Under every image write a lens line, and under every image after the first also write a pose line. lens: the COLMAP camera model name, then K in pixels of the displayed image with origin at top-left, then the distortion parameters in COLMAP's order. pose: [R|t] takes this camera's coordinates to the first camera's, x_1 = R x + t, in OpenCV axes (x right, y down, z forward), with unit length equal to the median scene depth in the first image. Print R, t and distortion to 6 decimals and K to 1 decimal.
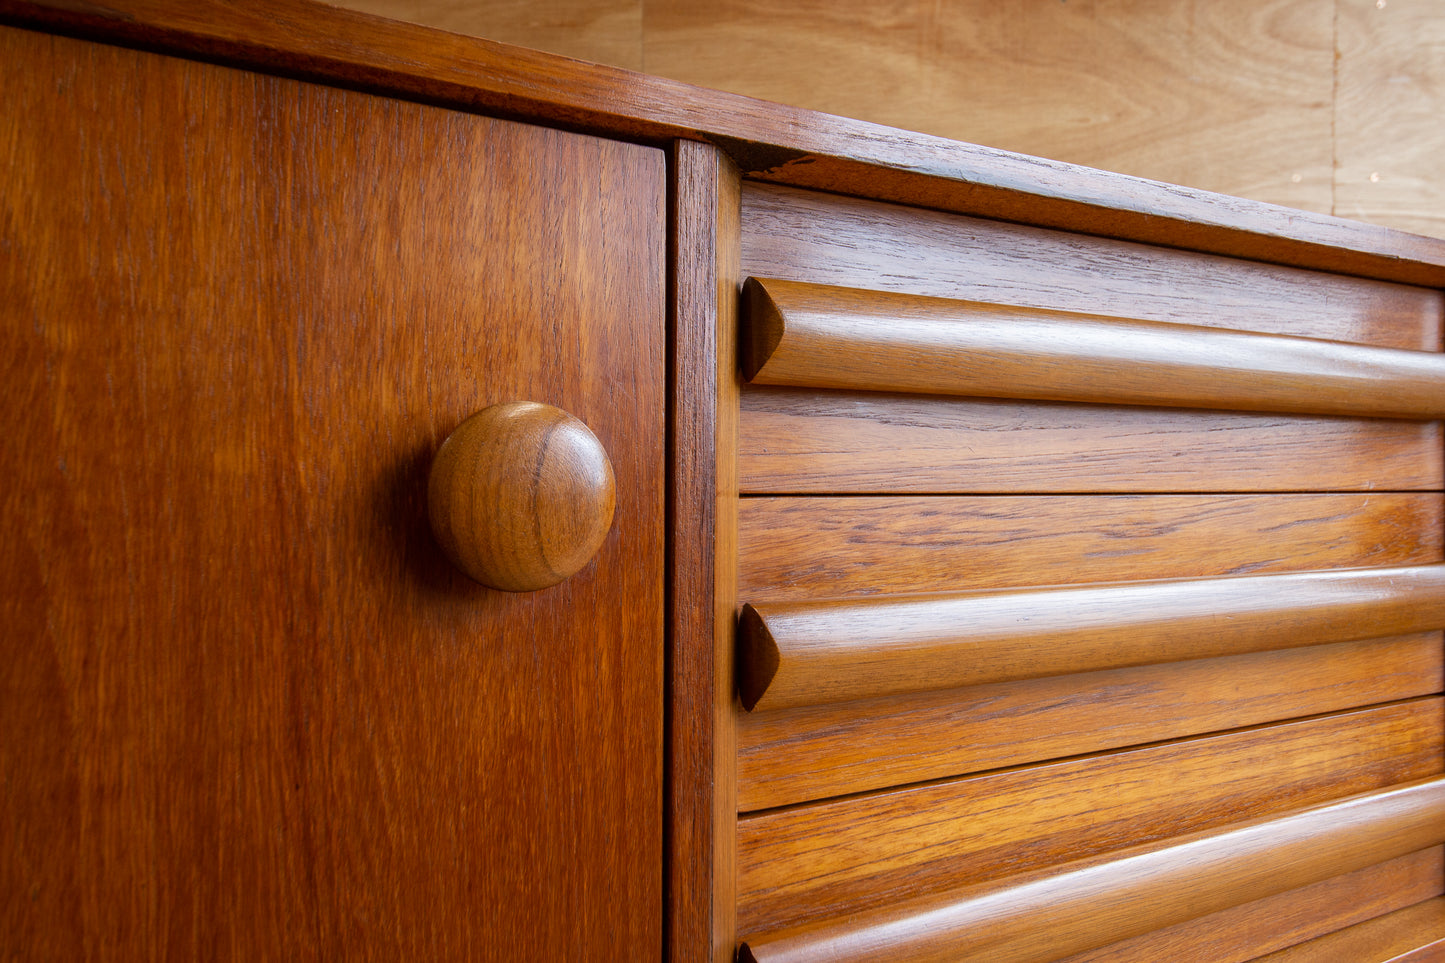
lens RADIAL K [[928.7, 0, 722.5], [0, 928.7, 483.0], [0, 0, 1]] dist [0.067153, -0.038121]
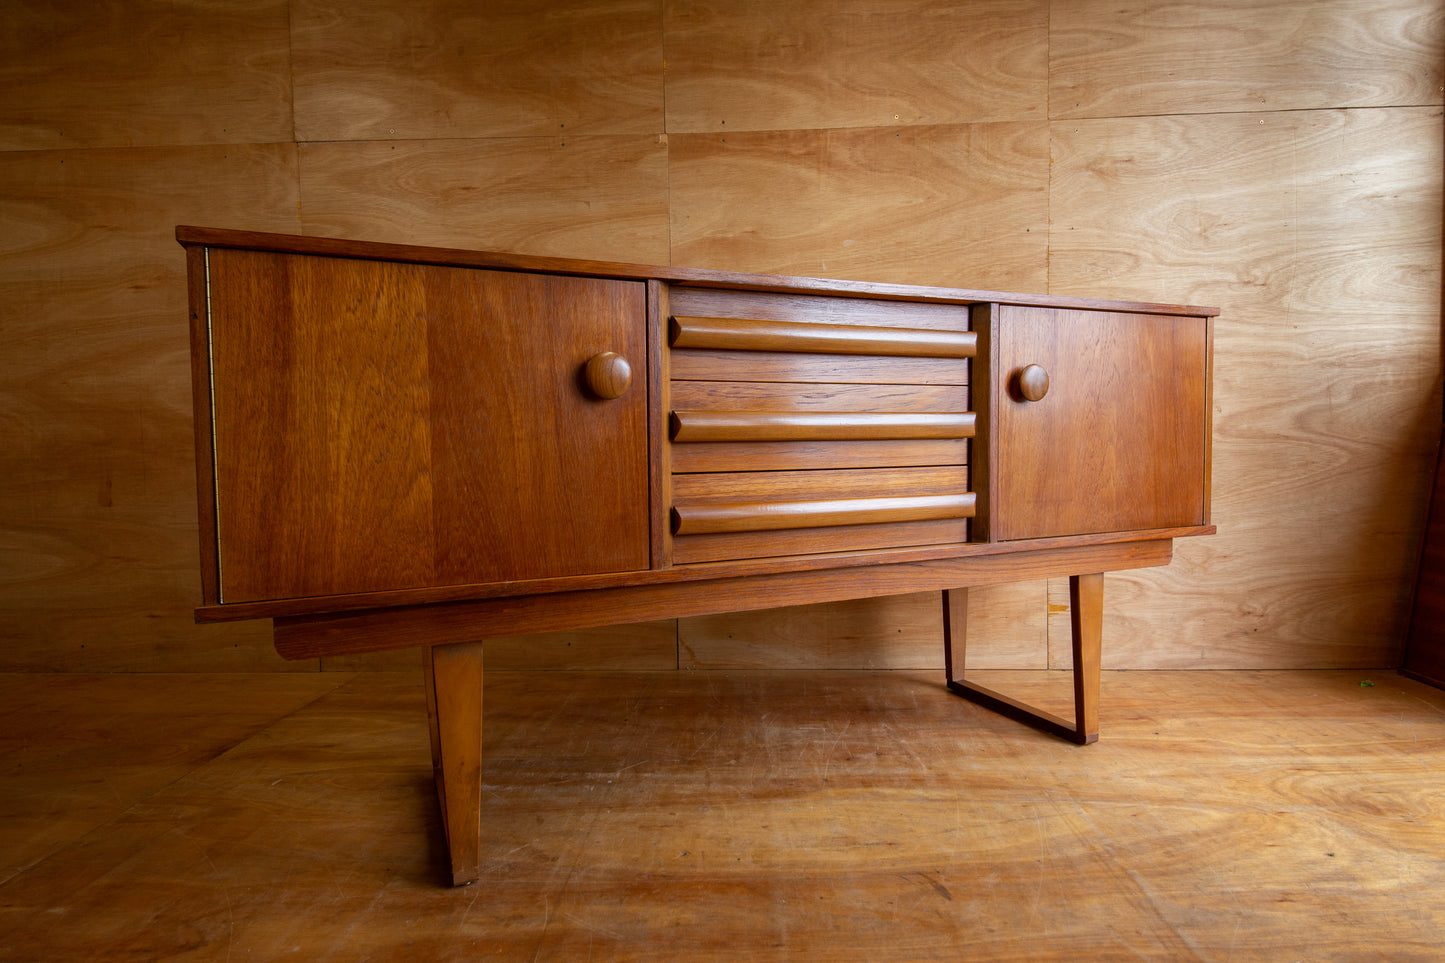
lens RADIAL K [[776.1, 0, 723.4], [0, 776.1, 482.8], [0, 0, 1]] dist [0.058420, -0.045347]
pose [[0.997544, -0.009890, -0.069343, 0.362487], [0.013541, 0.998535, 0.052389, 0.218692], [0.068723, -0.053200, 0.996216, -1.658536]]
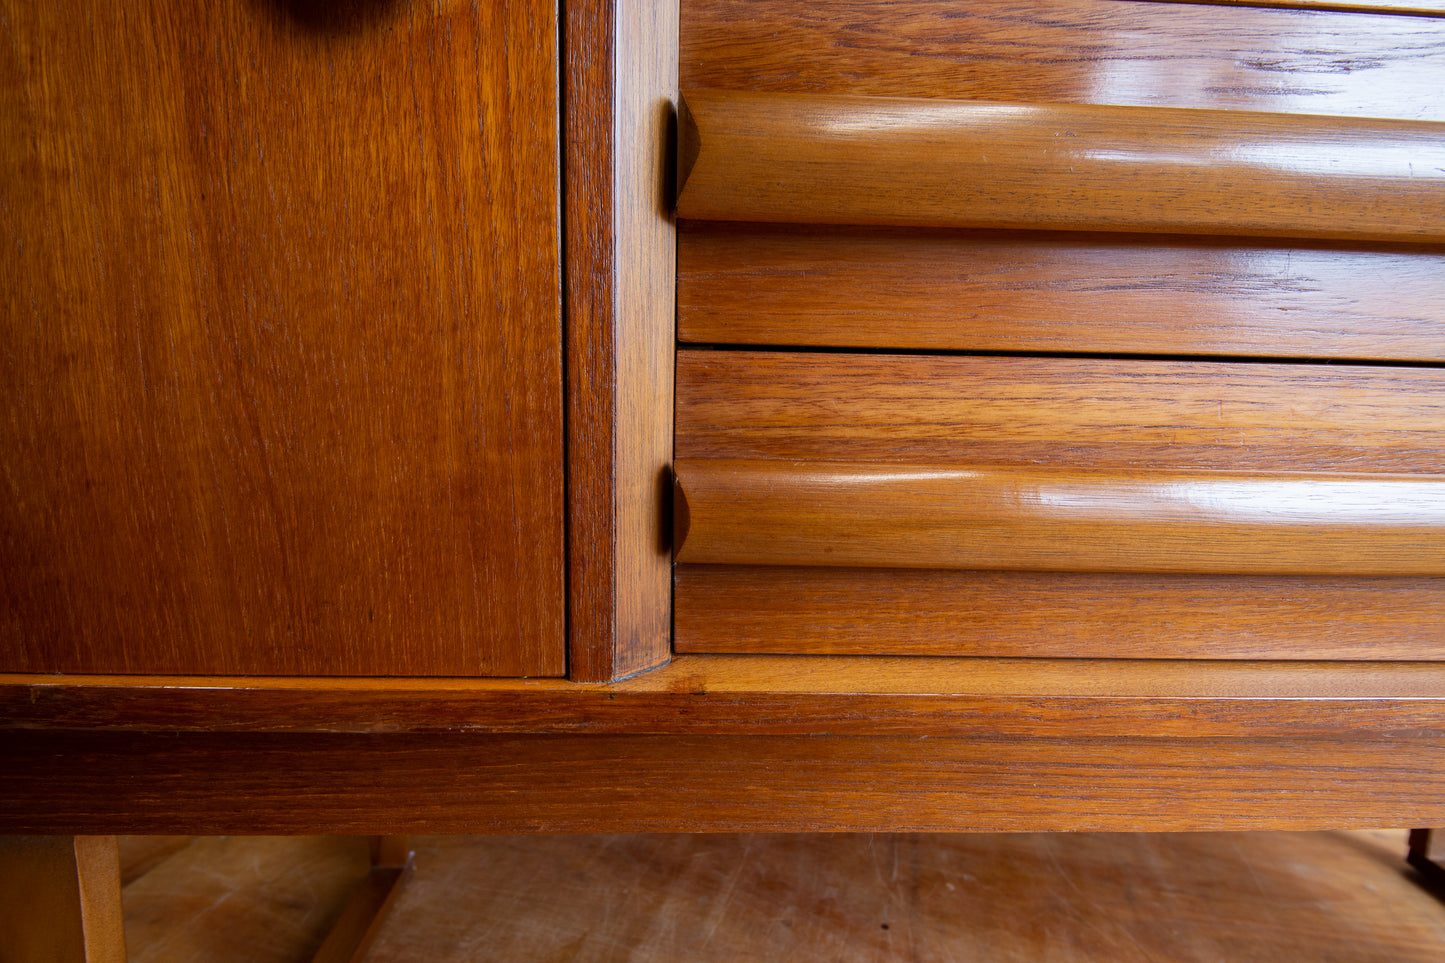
lens RADIAL K [[686.9, 0, 721.6], [0, 686.9, 483.7], [0, 0, 1]] dist [0.030606, -0.021544]
pose [[0.904709, 0.084705, -0.417524, 0.326719], [-0.023305, 0.988408, 0.150023, 0.352502], [0.425392, -0.125996, 0.896196, 0.324054]]
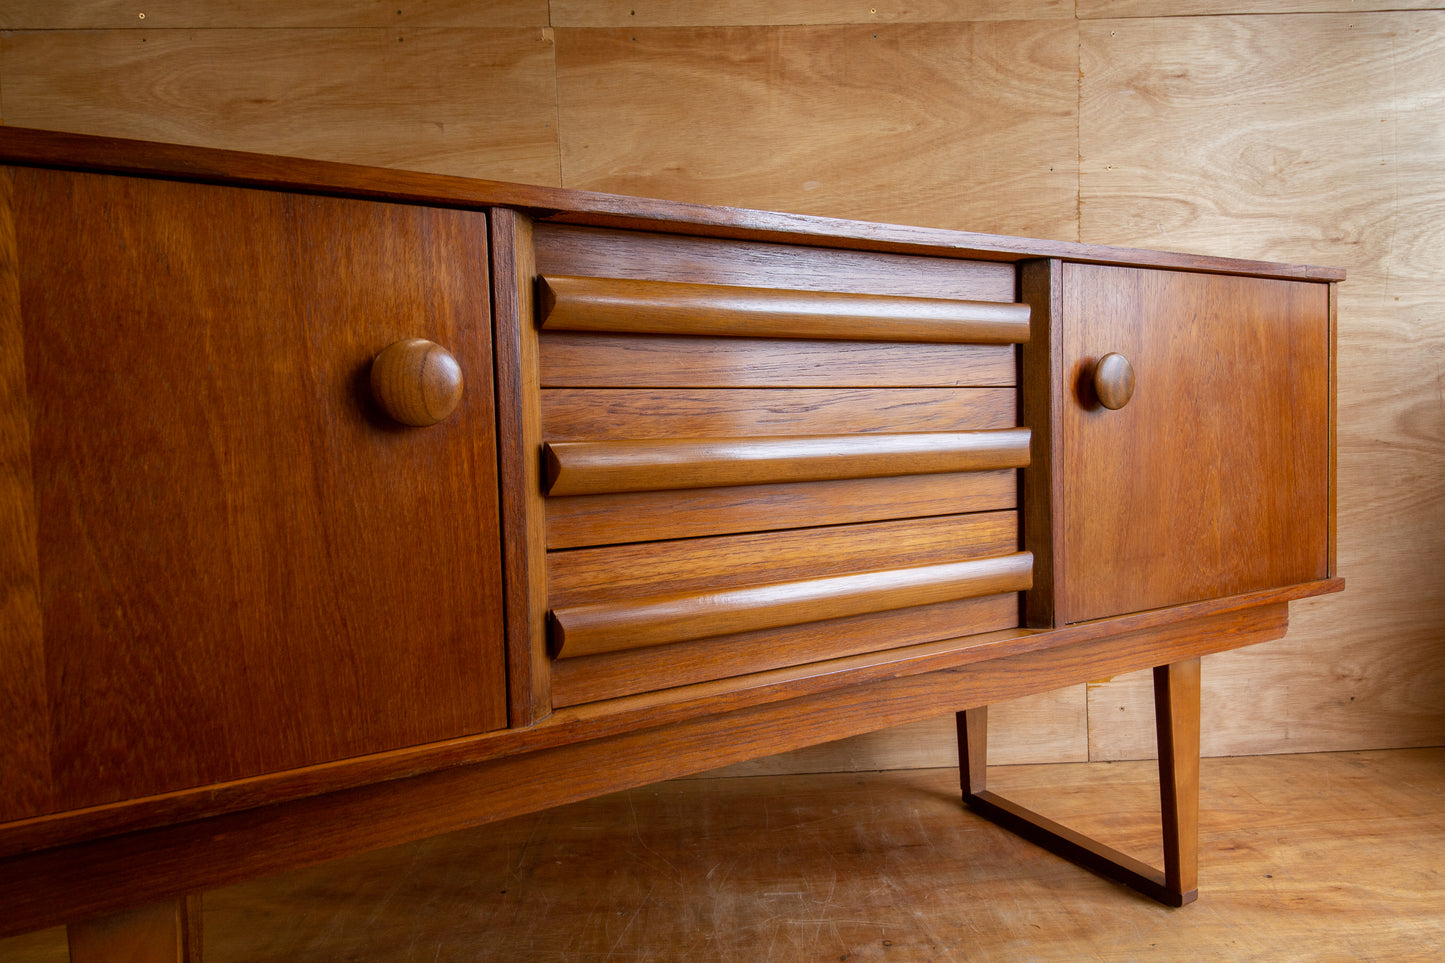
lens RADIAL K [[864.7, 0, 722.3], [0, 864.7, 482.9], [0, 0, 1]] dist [0.065710, -0.044020]
pose [[0.999423, -0.031701, 0.012227, 0.329407], [0.030996, 0.998056, 0.054061, 0.113121], [-0.013917, -0.053651, 0.998463, -0.742216]]
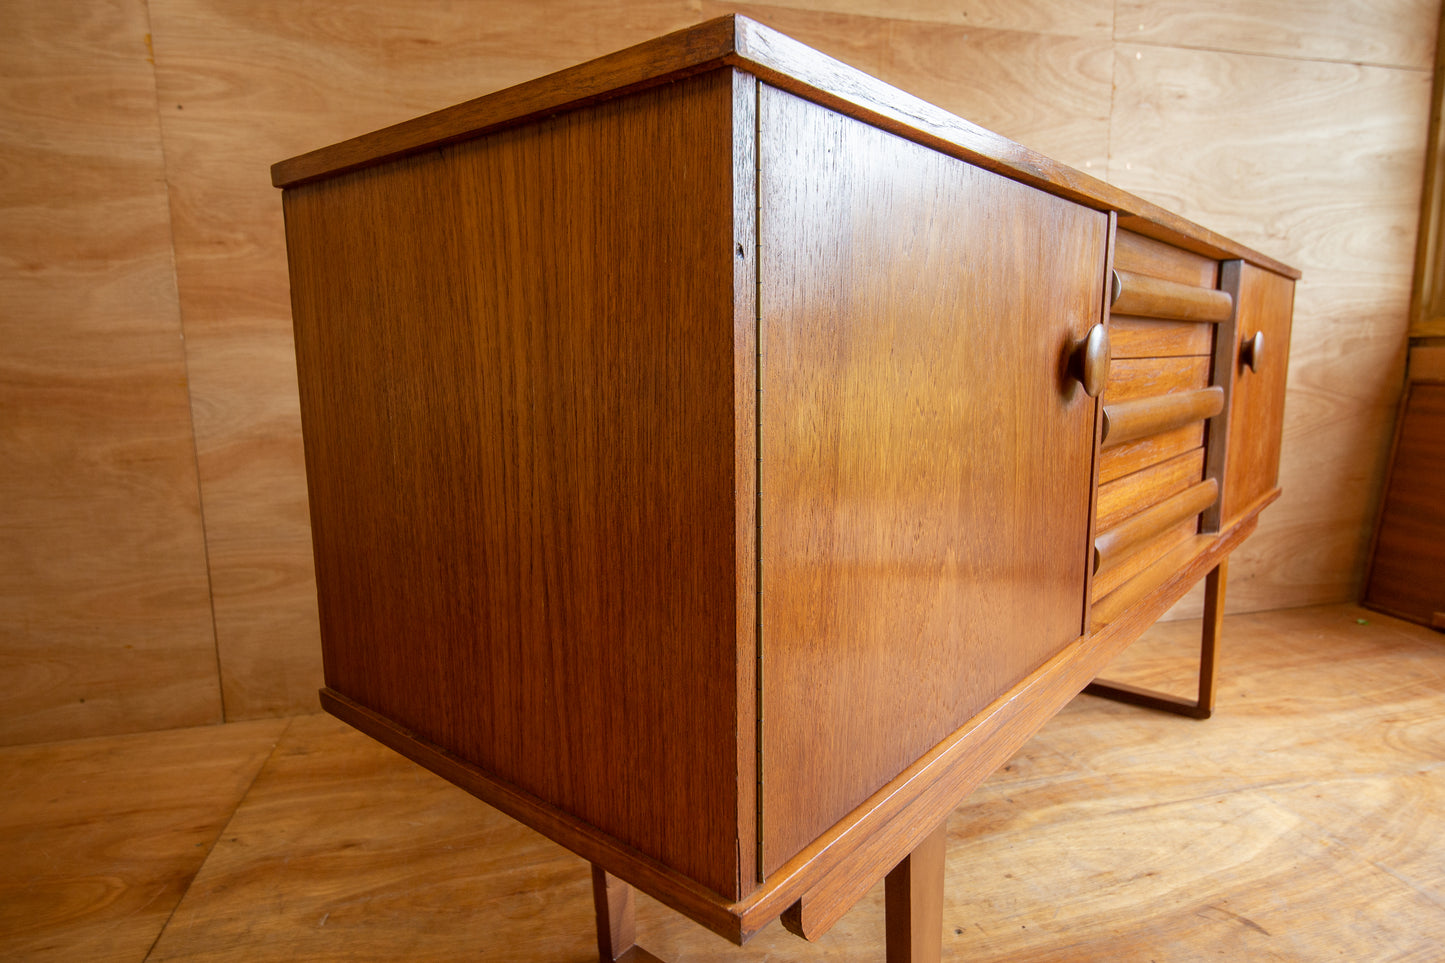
lens RADIAL K [[842.0, 0, 751.7], [0, 842.0, 484.0], [0, 0, 1]] dist [0.049776, -0.039413]
pose [[0.970933, -0.041961, 0.235644, -1.007581], [0.004631, 0.987622, 0.156783, -0.015940], [-0.239306, -0.151135, 0.959109, -1.093250]]
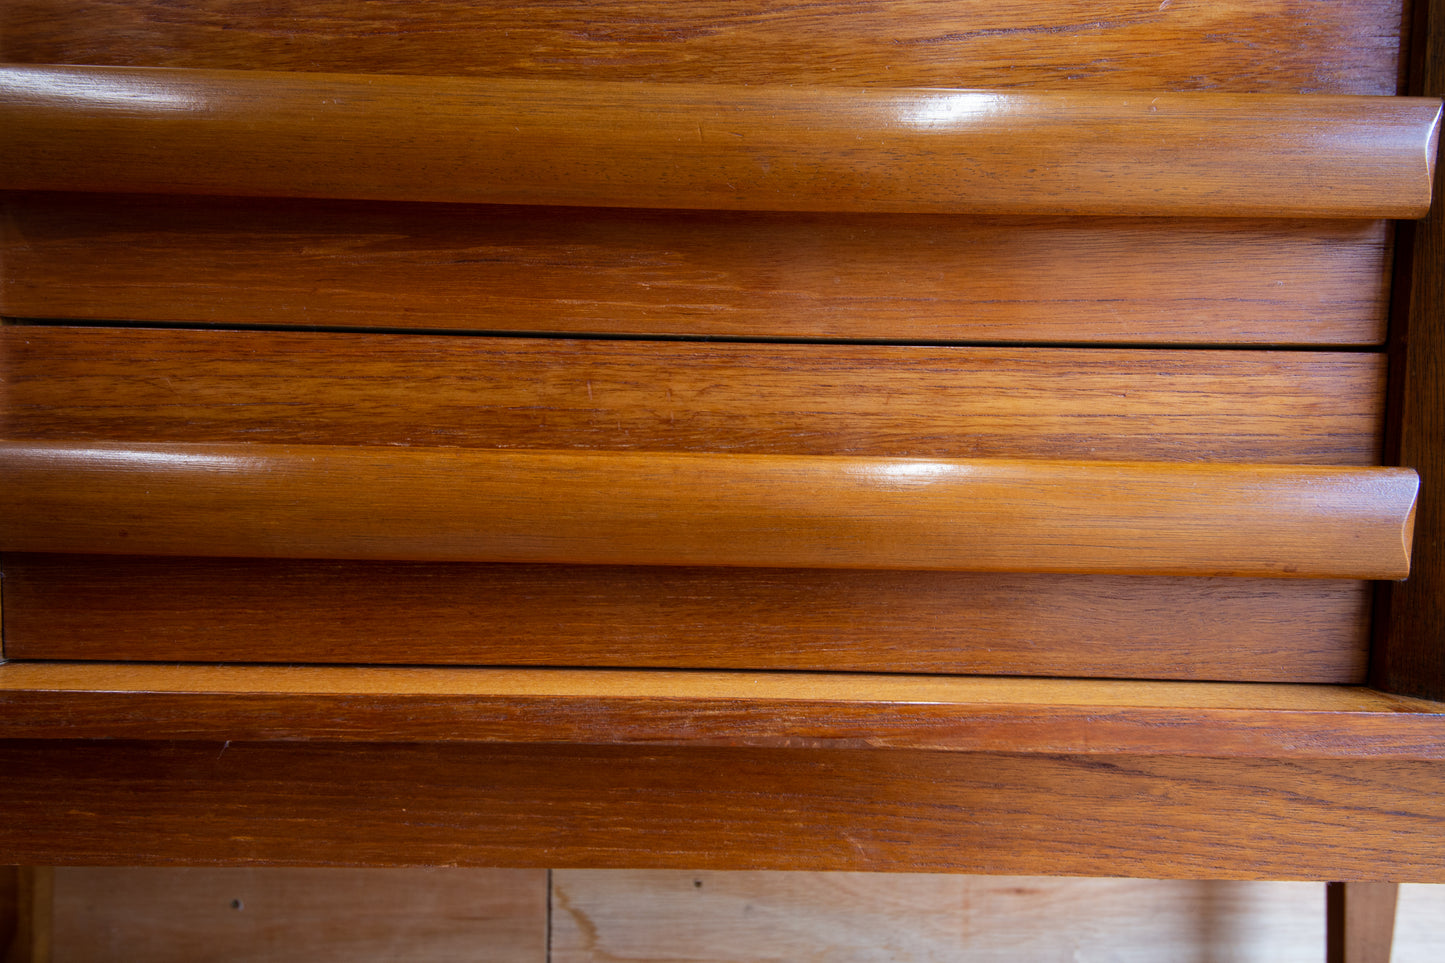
lens RADIAL K [[864.7, 0, 722.3], [0, 864.7, 482.9], [0, 0, 1]] dist [0.065710, -0.044020]
pose [[0.892001, 0.040994, -0.450170, 0.940730], [-0.019954, 0.998480, 0.051385, 0.412917], [0.451592, -0.036853, 0.891463, 0.486688]]
